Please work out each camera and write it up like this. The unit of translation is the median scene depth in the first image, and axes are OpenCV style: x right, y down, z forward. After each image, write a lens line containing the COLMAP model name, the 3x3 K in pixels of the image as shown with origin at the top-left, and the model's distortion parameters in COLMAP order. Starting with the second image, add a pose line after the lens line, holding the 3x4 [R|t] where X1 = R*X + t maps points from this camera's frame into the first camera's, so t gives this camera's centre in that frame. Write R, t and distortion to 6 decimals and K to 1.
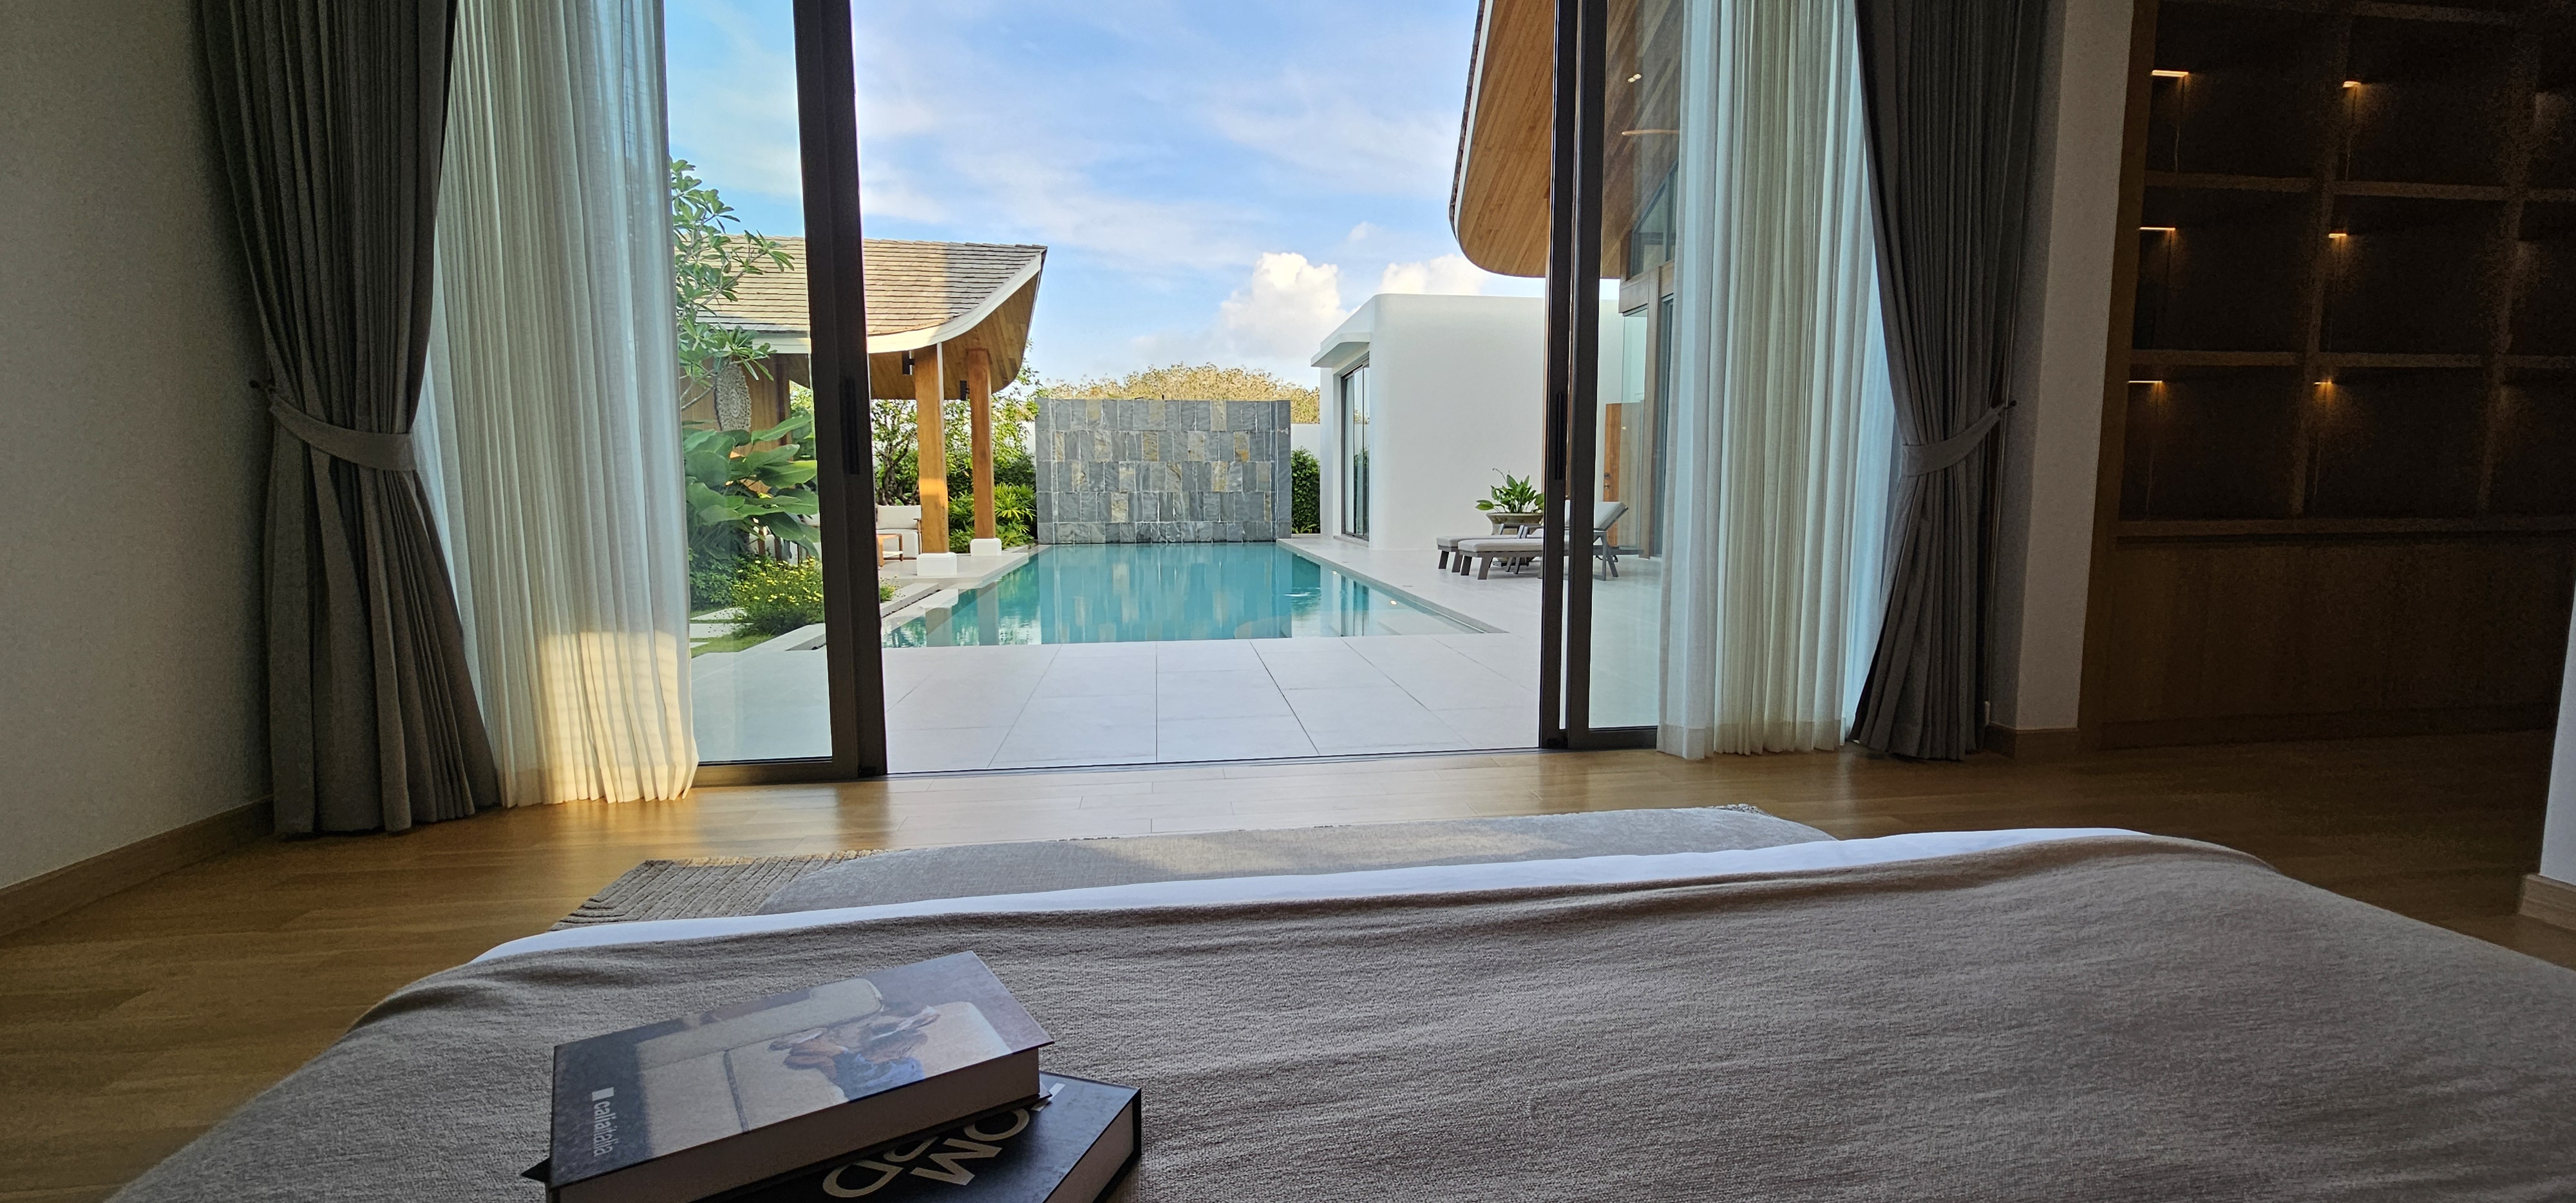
lens RADIAL K [[1050.9, 0, 1290.6], [0, 1050.9, 592.3], [0, 0, 1]] dist [-0.005564, 0.000099]
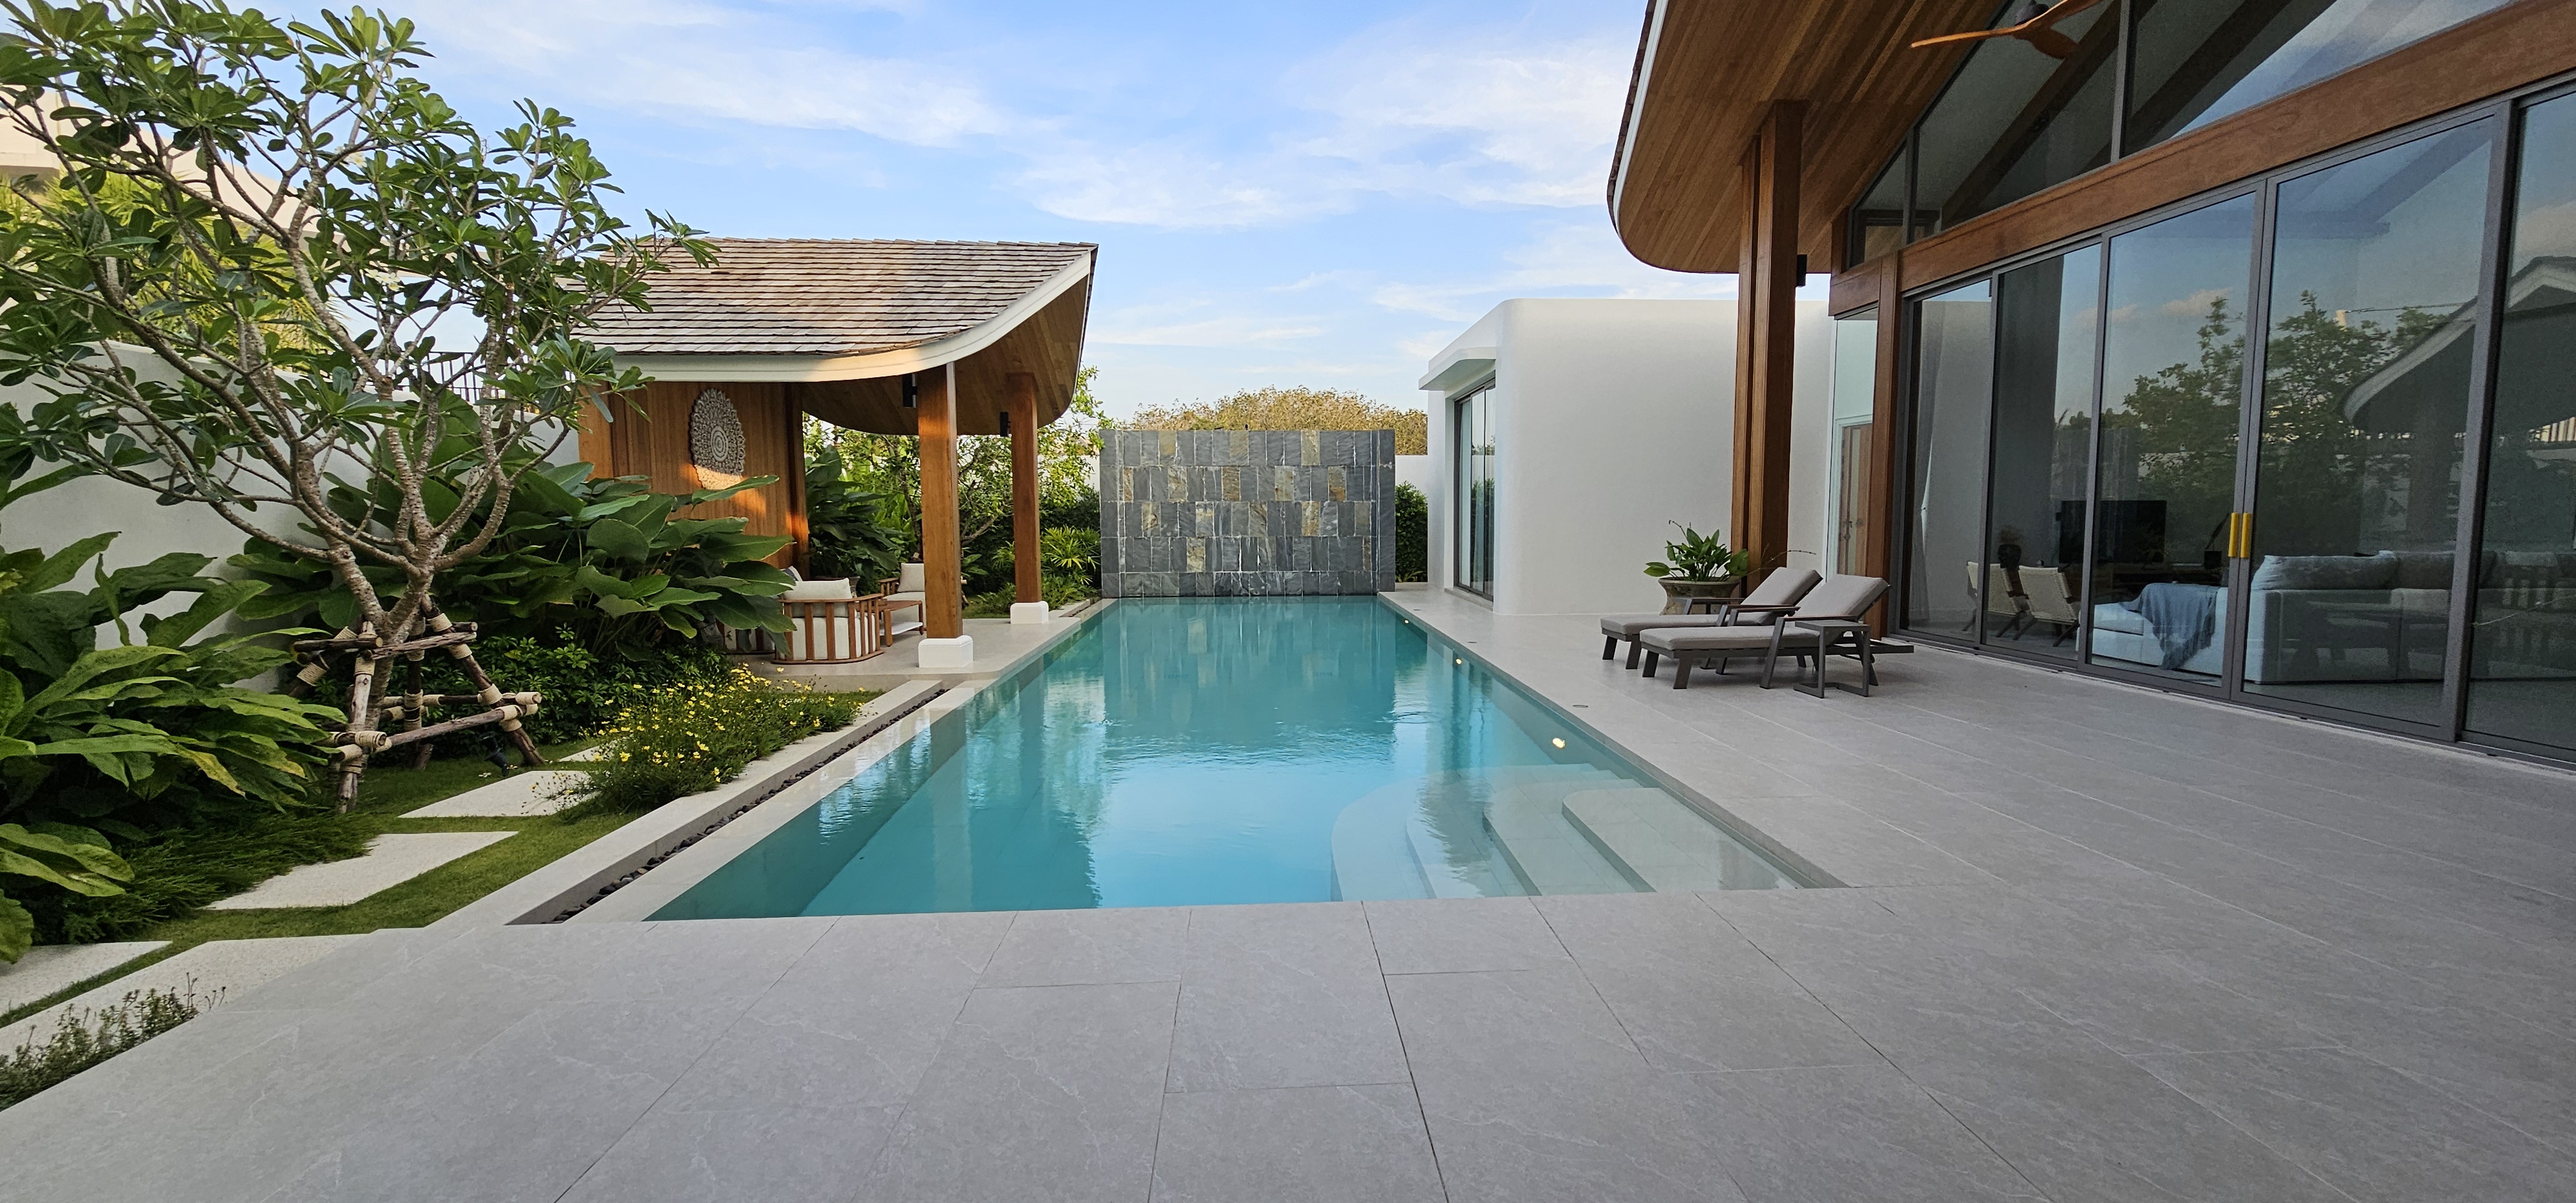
lens RADIAL K [[1050.9, 0, 1298.1], [0, 1050.9, 609.8], [0, 0, 1]] dist [-0.005564, 0.000099]
pose [[0.996808, 0.005028, -0.079678, -0.010020], [-0.005396, 0.999976, -0.004399, -0.032952], [0.079654, 0.004815, 0.996811, 0.148596]]
